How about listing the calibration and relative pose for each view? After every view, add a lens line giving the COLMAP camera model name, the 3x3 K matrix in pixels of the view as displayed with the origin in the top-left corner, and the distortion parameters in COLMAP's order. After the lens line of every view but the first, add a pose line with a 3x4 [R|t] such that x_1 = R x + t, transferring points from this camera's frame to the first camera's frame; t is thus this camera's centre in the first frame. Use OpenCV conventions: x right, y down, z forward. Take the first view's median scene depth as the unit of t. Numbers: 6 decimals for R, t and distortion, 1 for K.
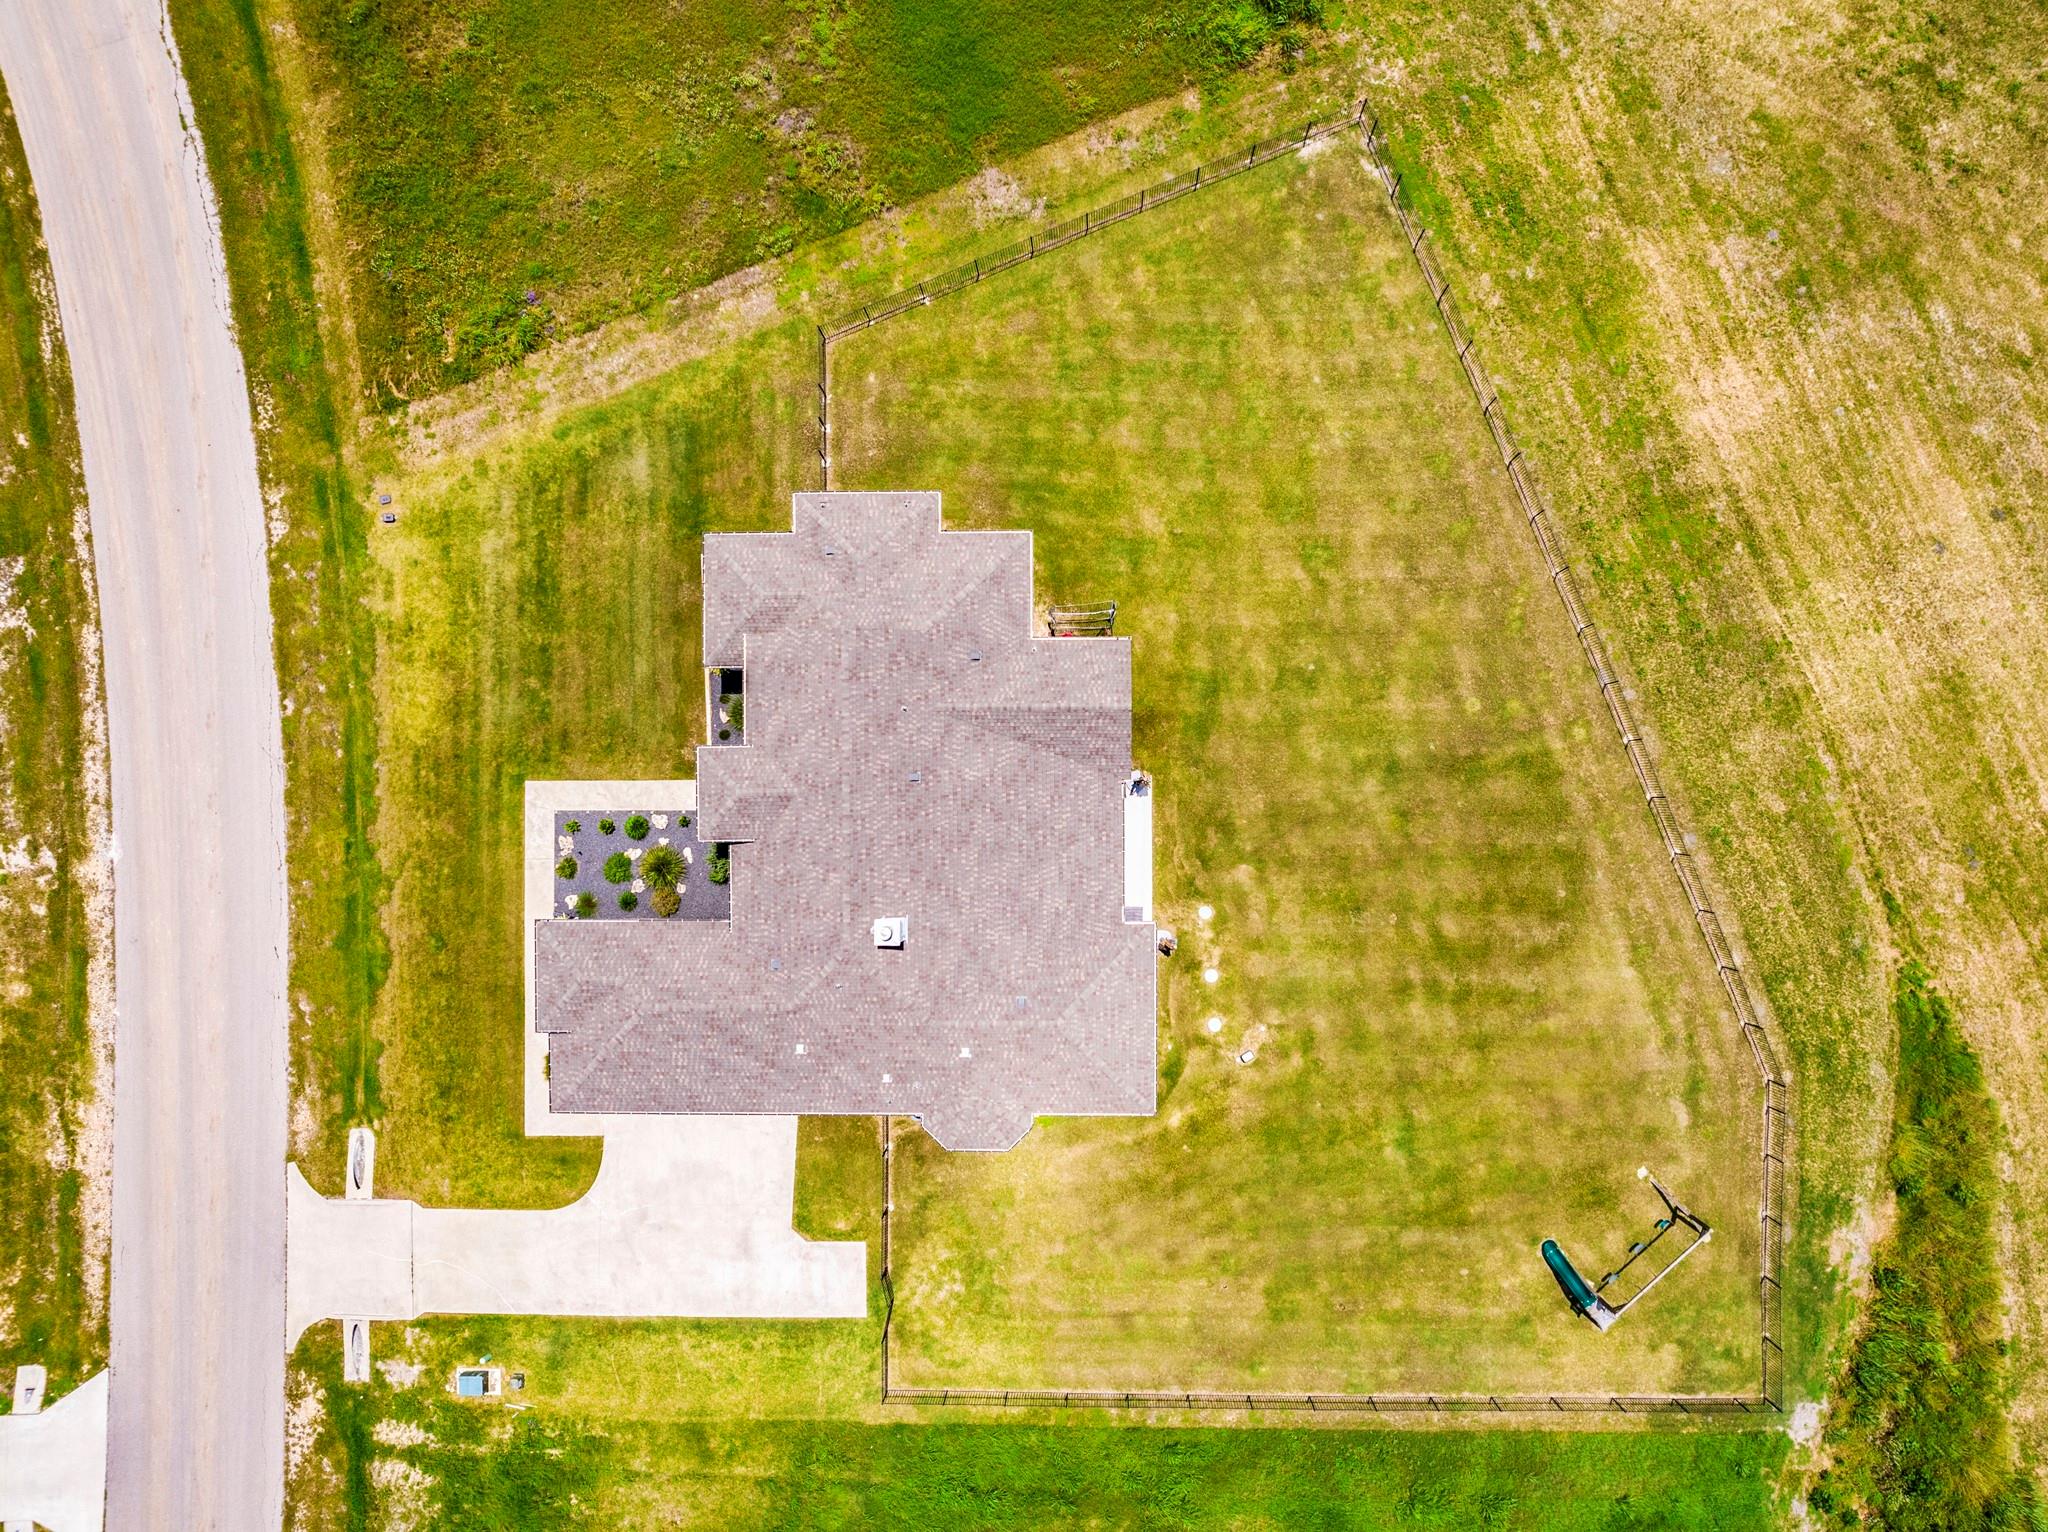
lens RADIAL K [[1476.1, 0, 1047.9], [0, 1476.1, 777.7], [0, 0, 1]] dist [-0.072634, 0.067612]
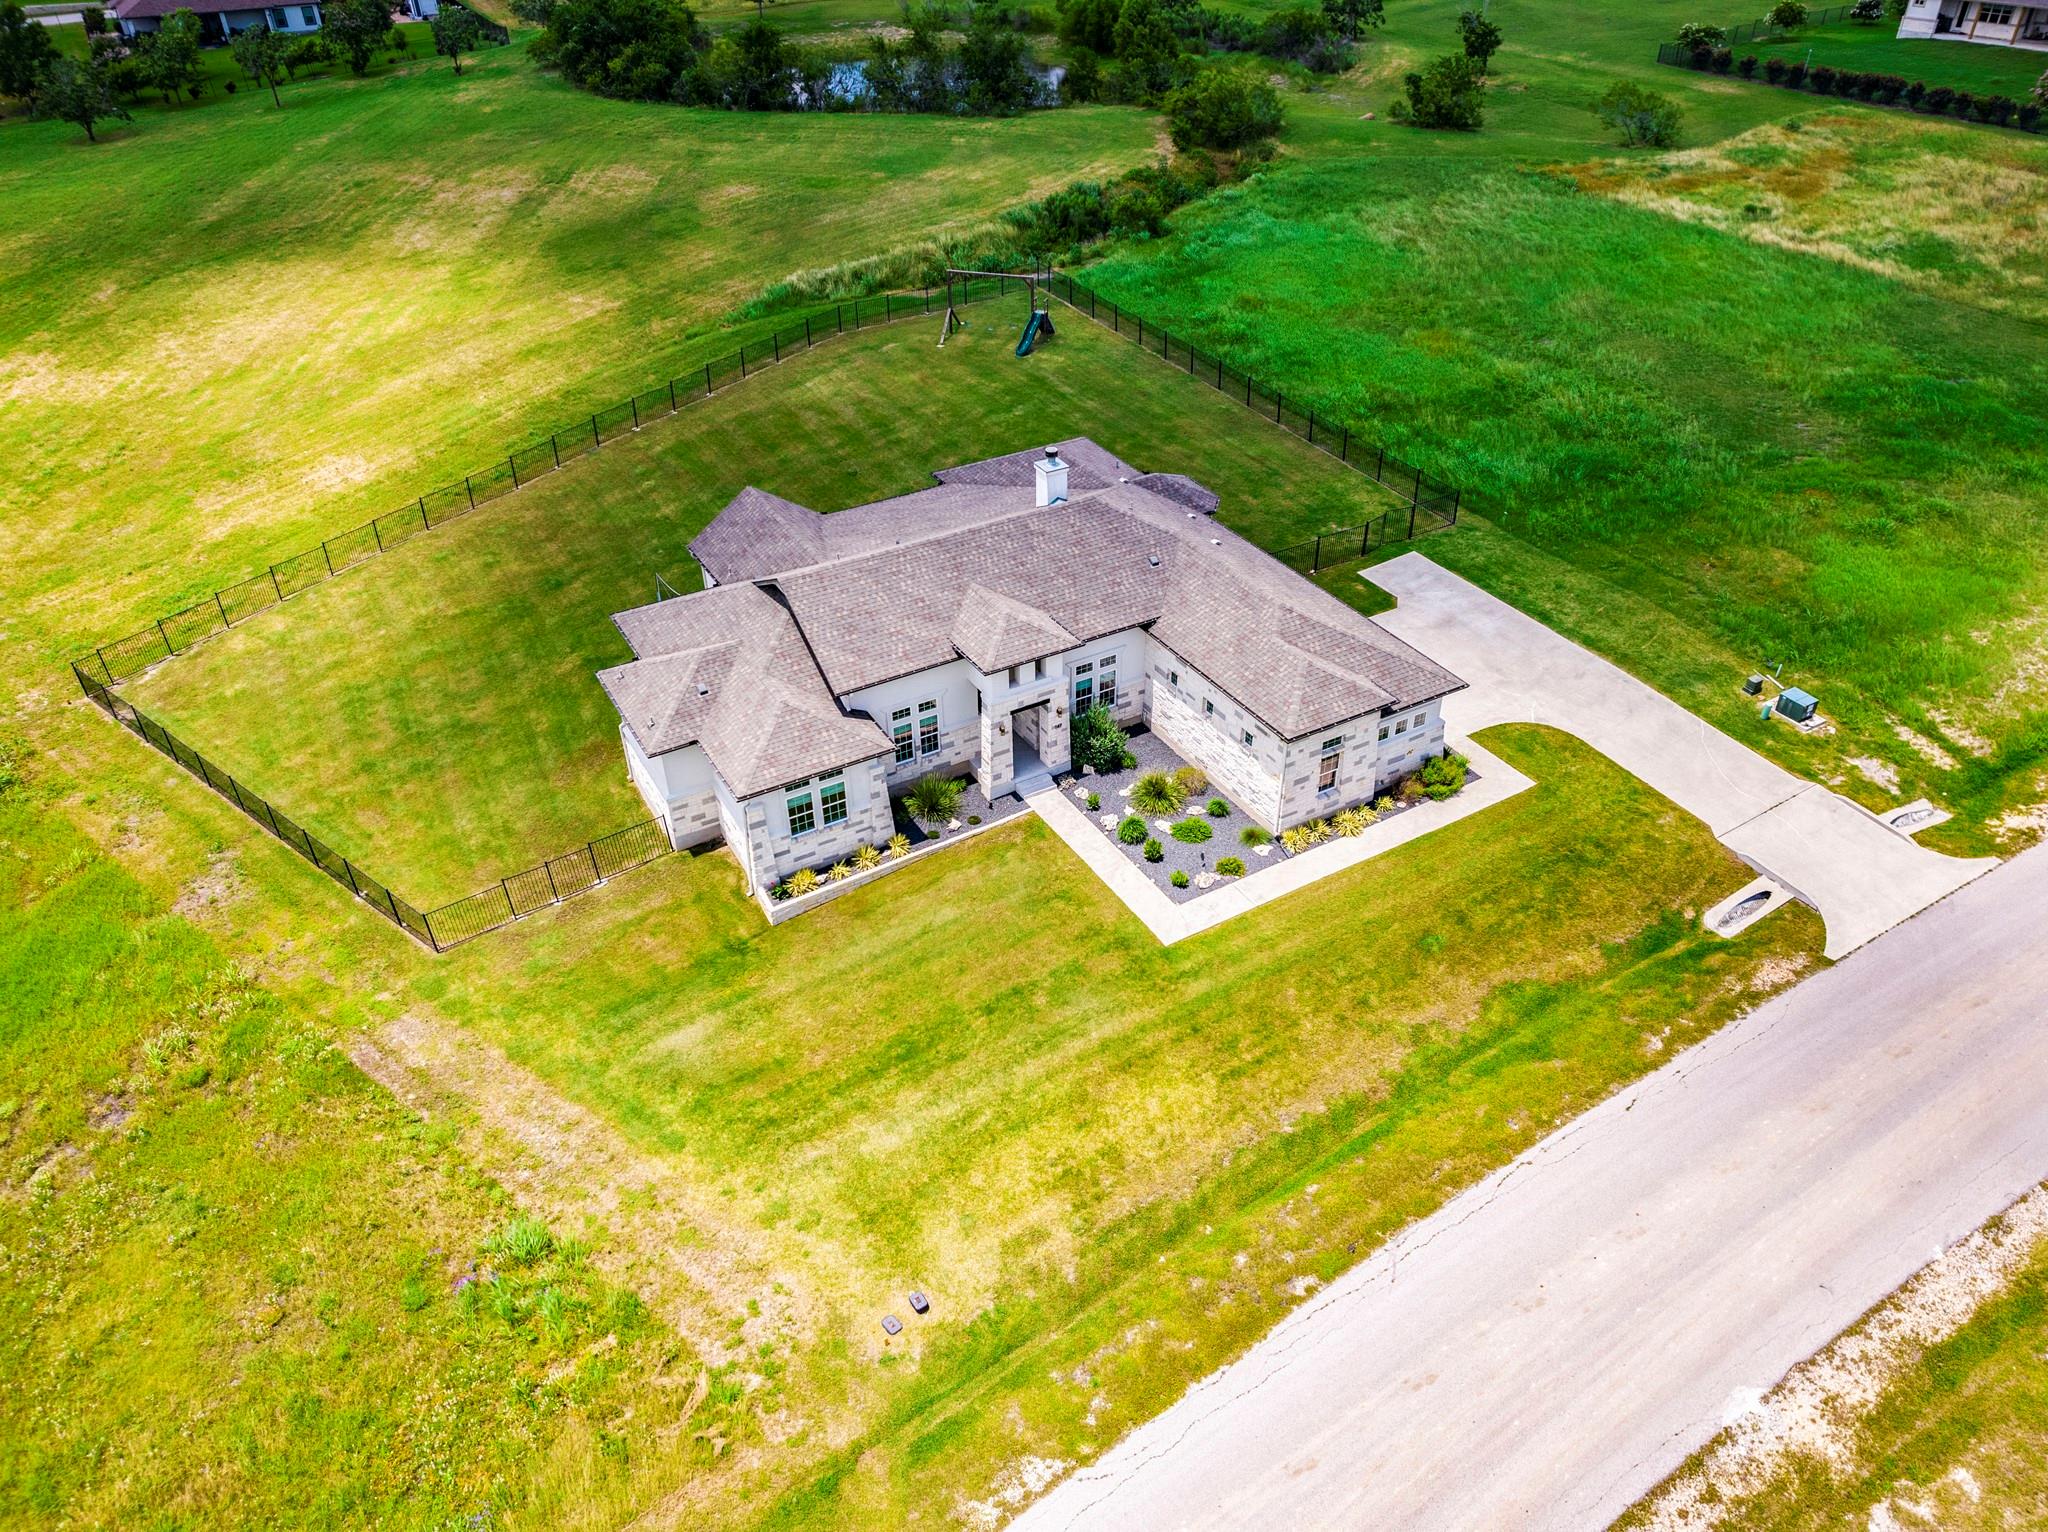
lens RADIAL K [[1476.1, 0, 1047.9], [0, 1476.1, 777.7], [0, 0, 1]] dist [-0.072634, 0.067612]
pose [[-0.499829, -0.477006, 0.722935, -0.794442], [0.864911, -0.319053, 0.387472, -0.291584], [0.045828, 0.818944, 0.572040, 0.524624]]
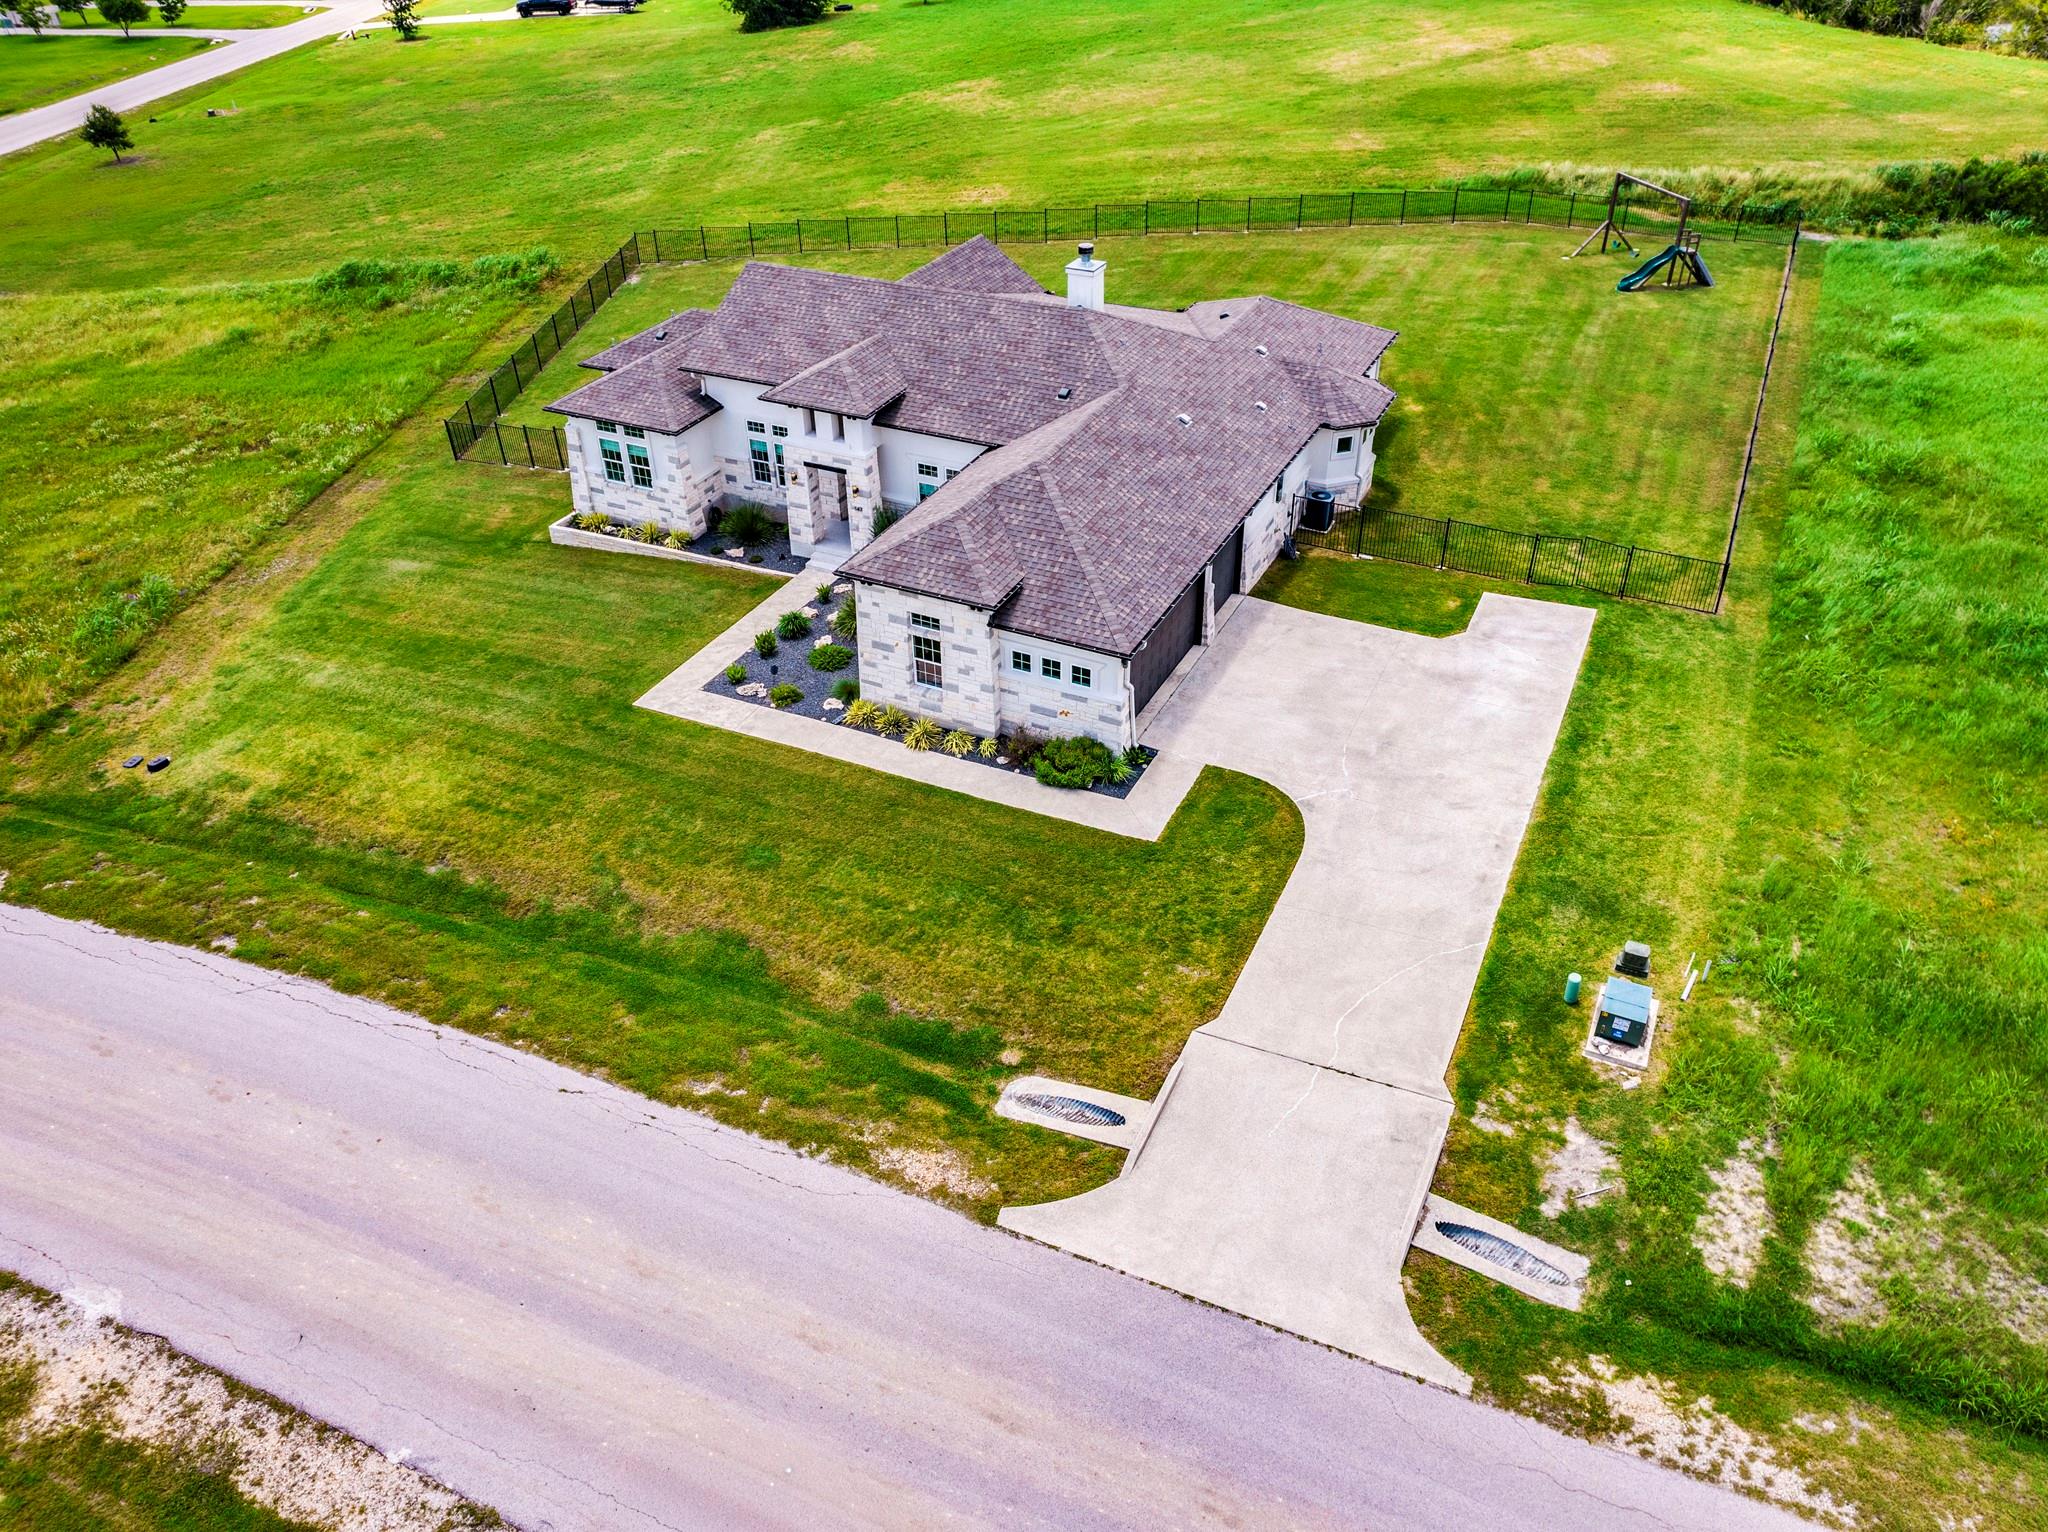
lens RADIAL K [[1479.5, 0, 1040.5], [0, 1479.5, 800.4], [0, 0, 1]] dist [-0.070972, 0.068030]
pose [[0.439496, -0.513269, 0.737156, -0.761927], [0.898045, 0.233790, -0.372635, 0.402773], [0.018922, 0.825771, 0.563688, 0.676315]]
